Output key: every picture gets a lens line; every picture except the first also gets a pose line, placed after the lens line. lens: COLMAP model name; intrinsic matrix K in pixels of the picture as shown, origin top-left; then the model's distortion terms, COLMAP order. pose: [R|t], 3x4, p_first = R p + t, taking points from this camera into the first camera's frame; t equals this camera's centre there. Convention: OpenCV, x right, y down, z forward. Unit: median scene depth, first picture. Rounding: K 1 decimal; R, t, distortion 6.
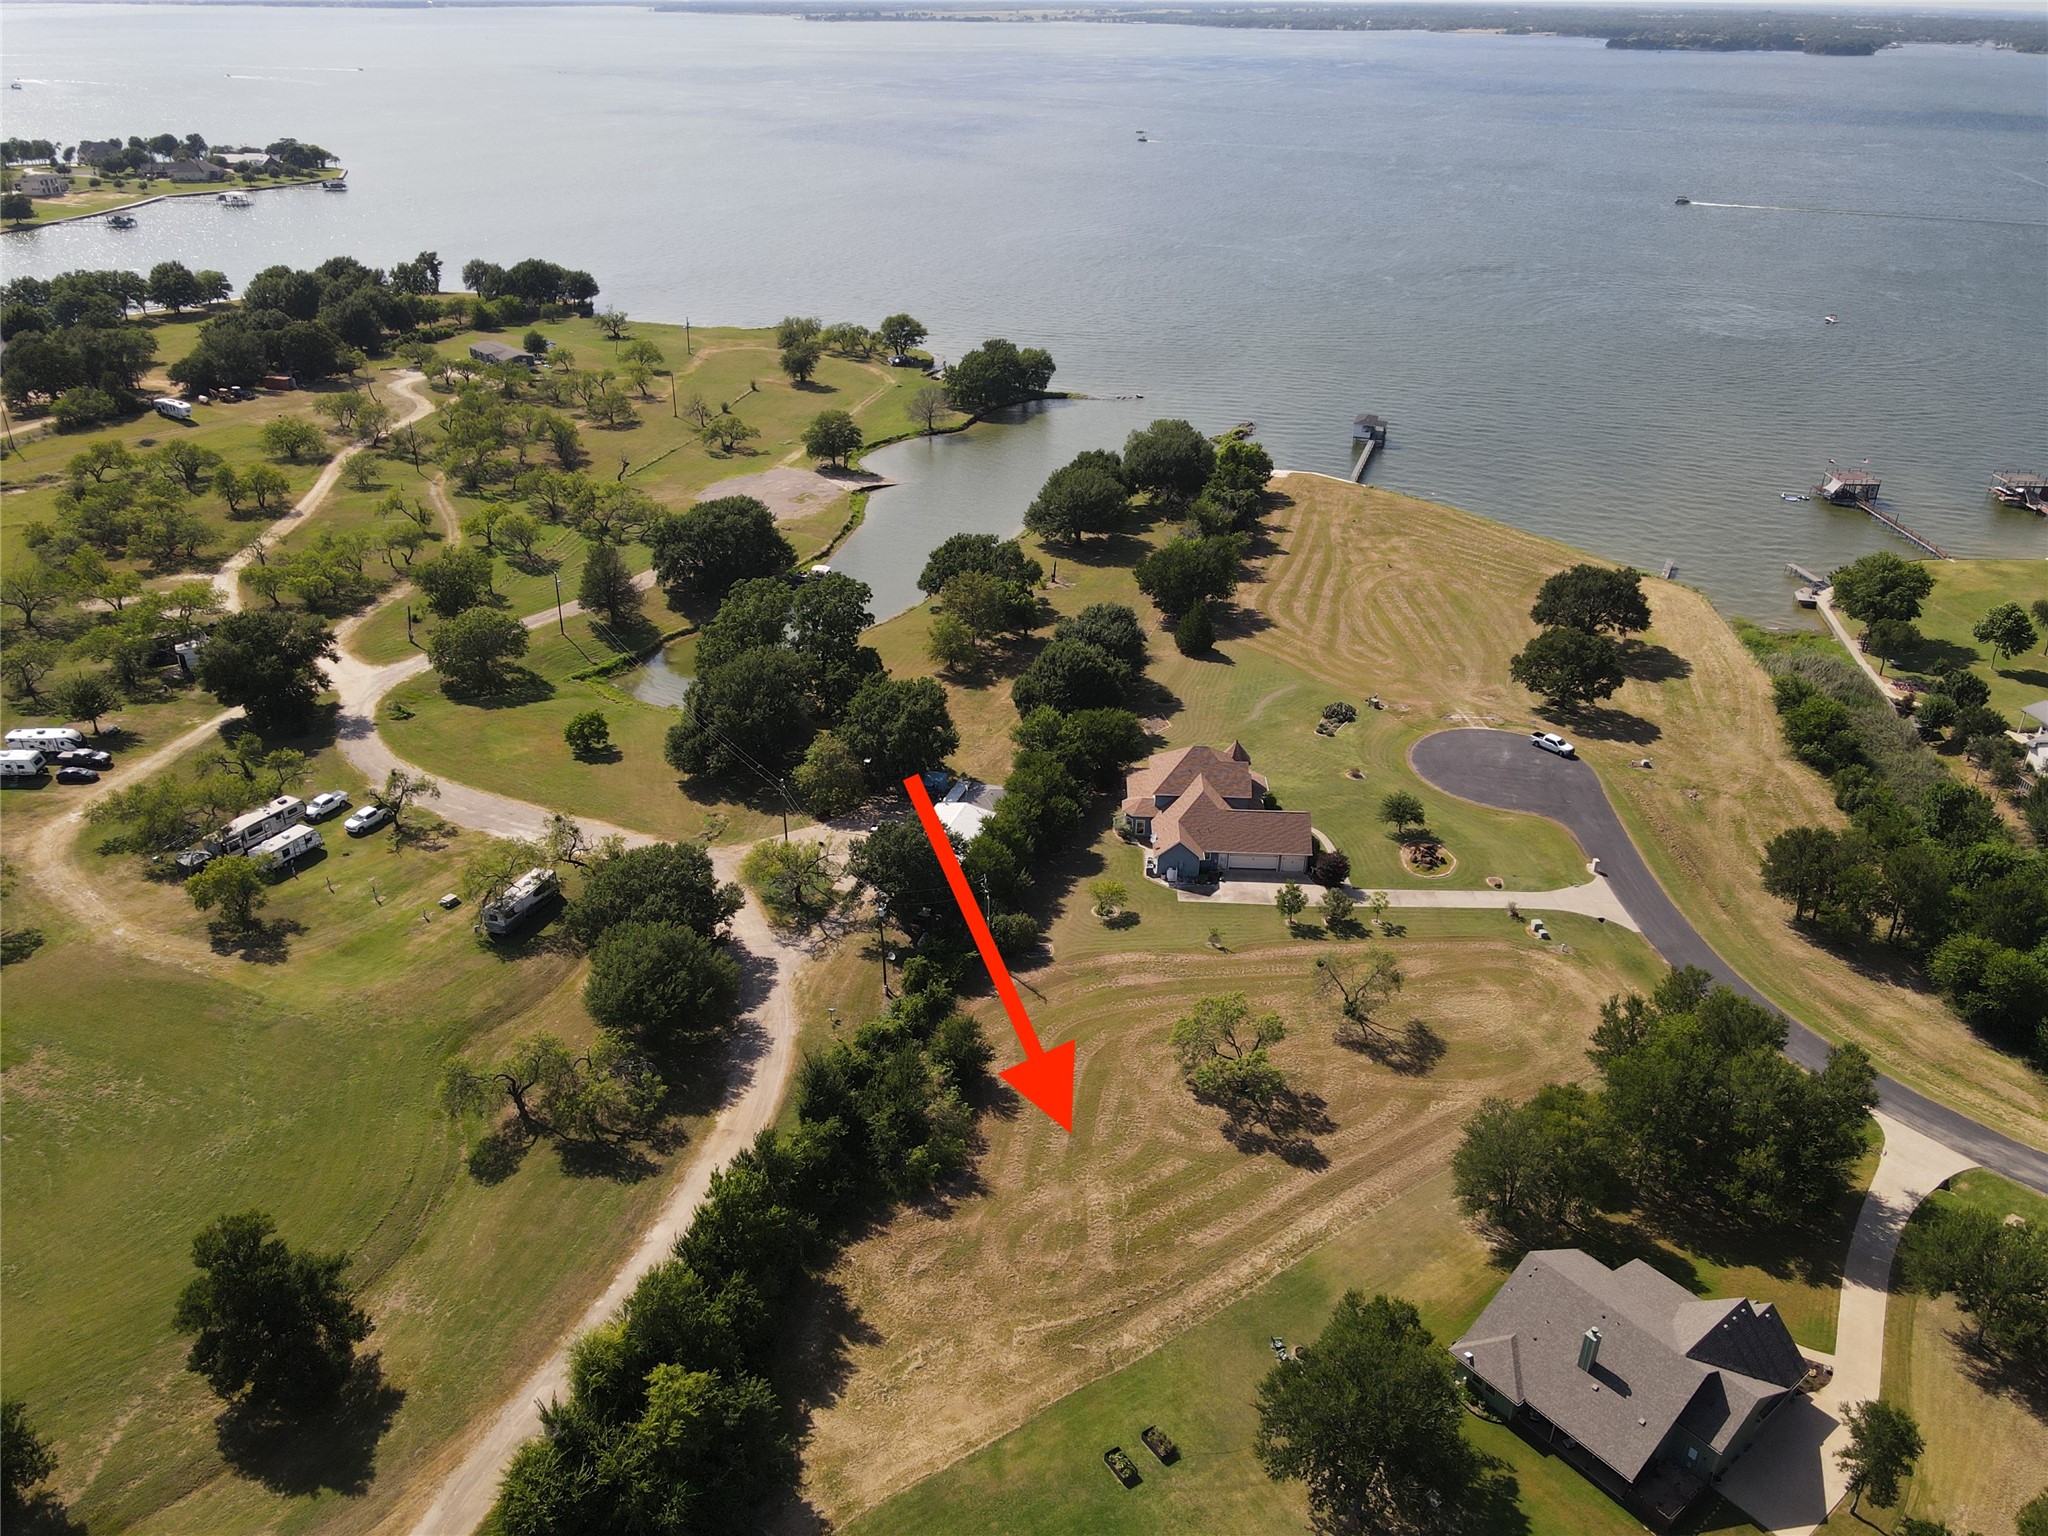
lens RADIAL K [[1511.7, 0, 1002.5], [0, 1511.7, 775.3], [0, 0, 1]] dist [0.006058, -0.004455]
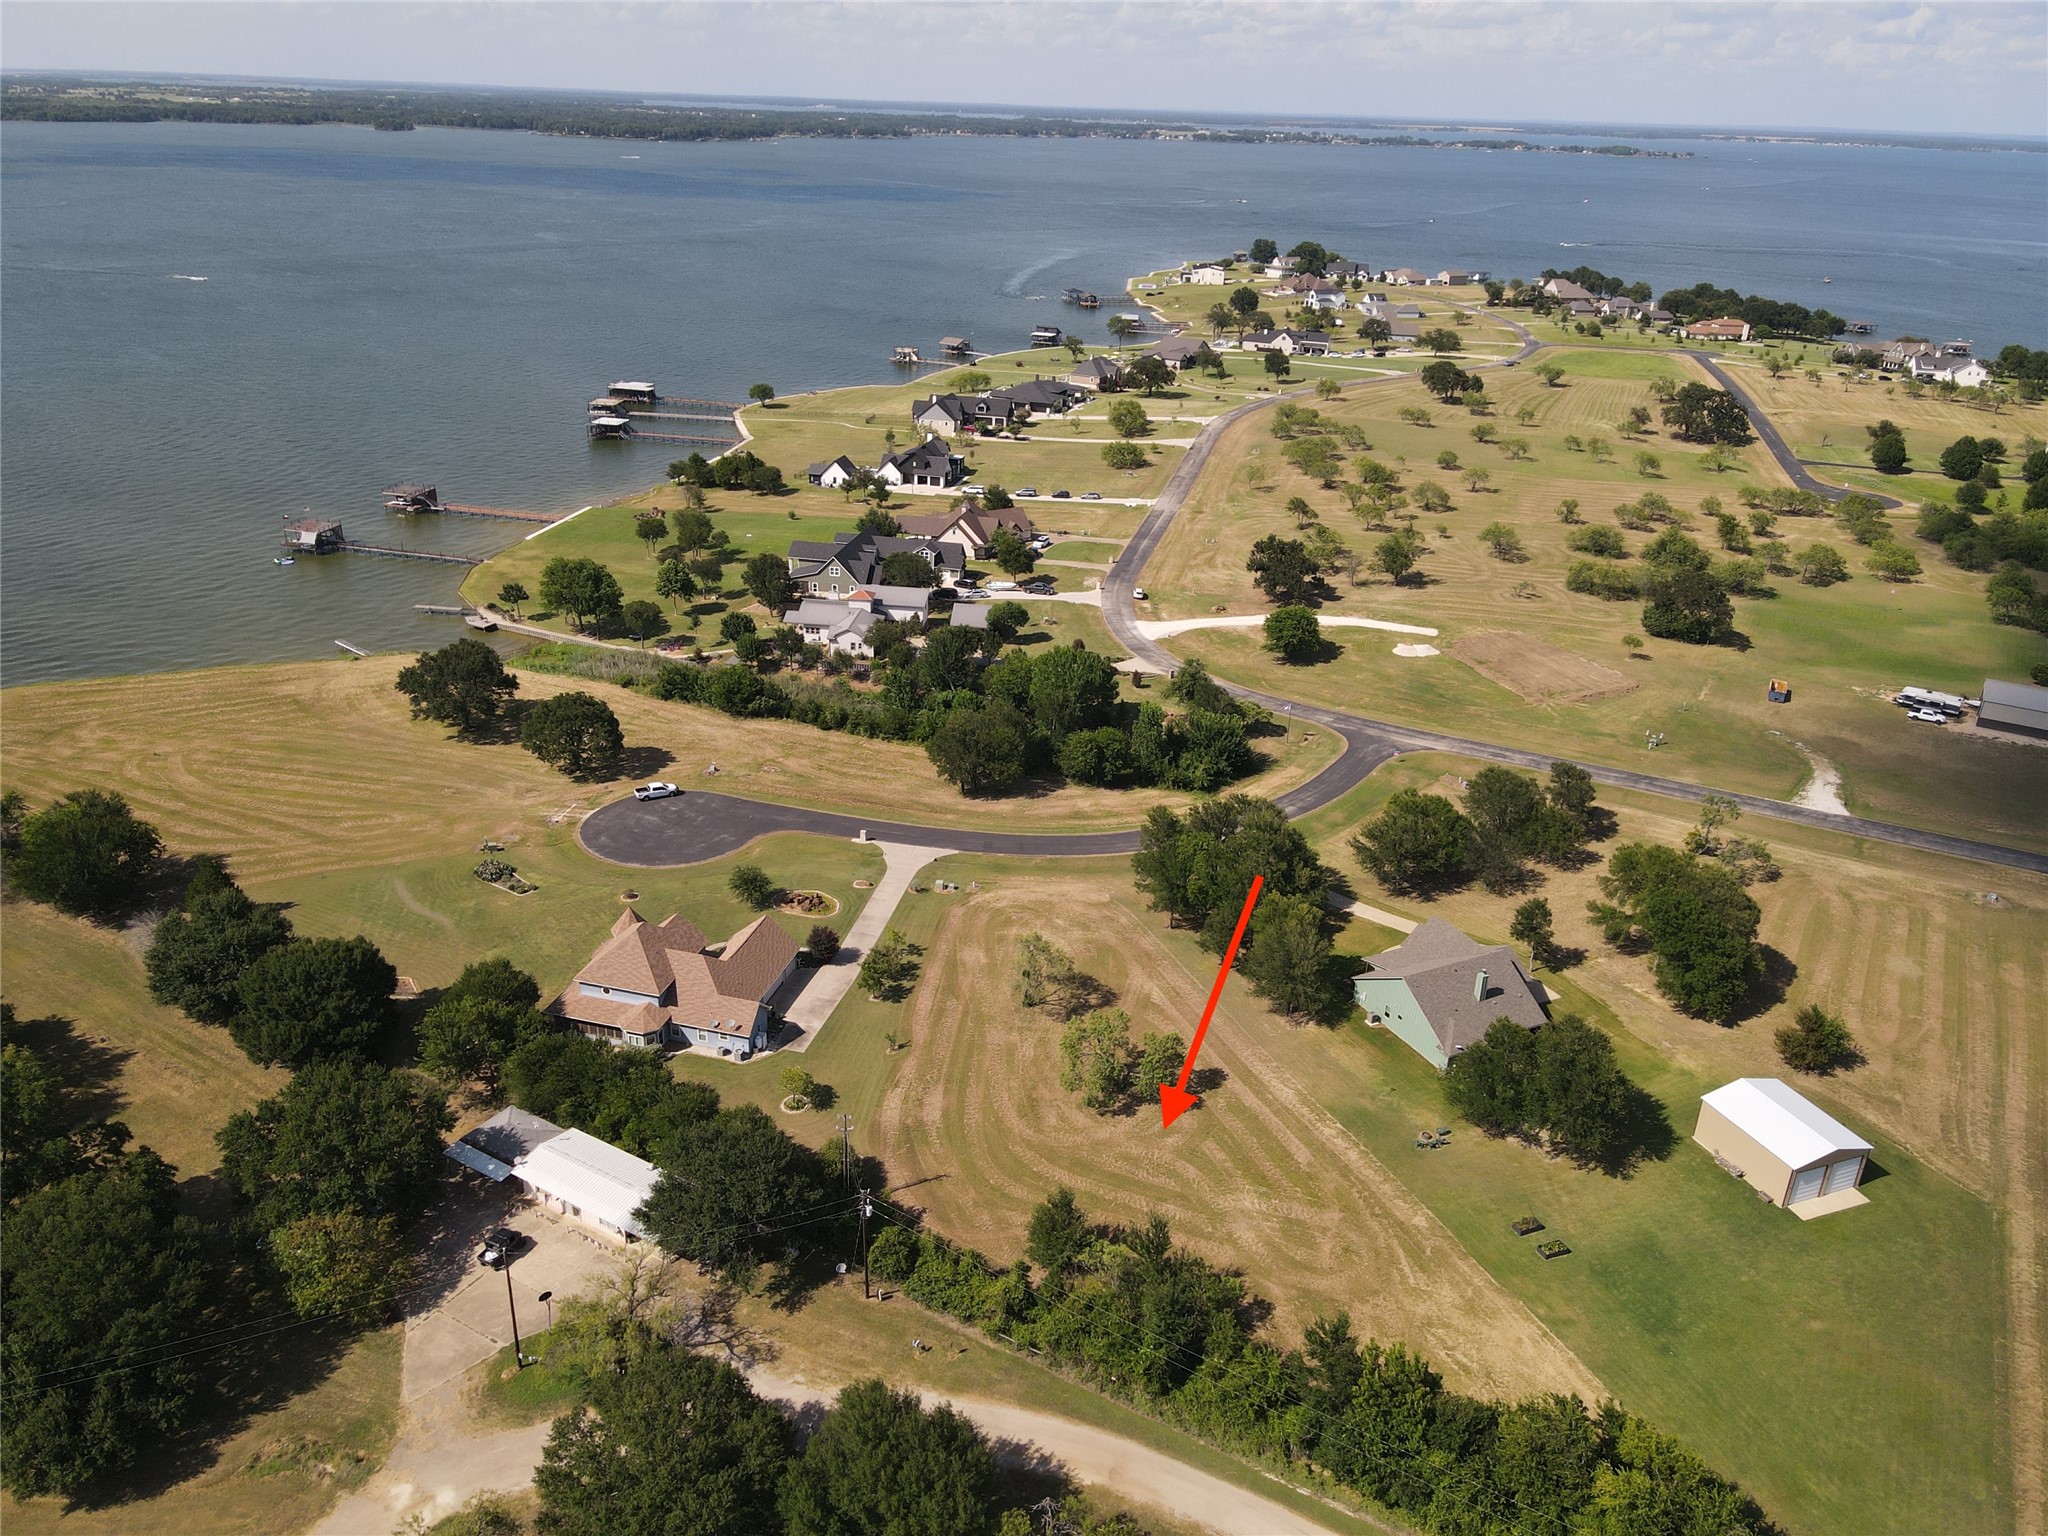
lens RADIAL K [[1512.3, 0, 1012.9], [0, 1512.3, 760.0], [0, 0, 1]] dist [-0.002677, 0.039318]
pose [[0.214945, -0.395820, 0.892819, -0.611433], [0.425443, 0.860835, 0.279215, -0.274737], [-0.879089, 0.319827, 0.353431, 0.505763]]
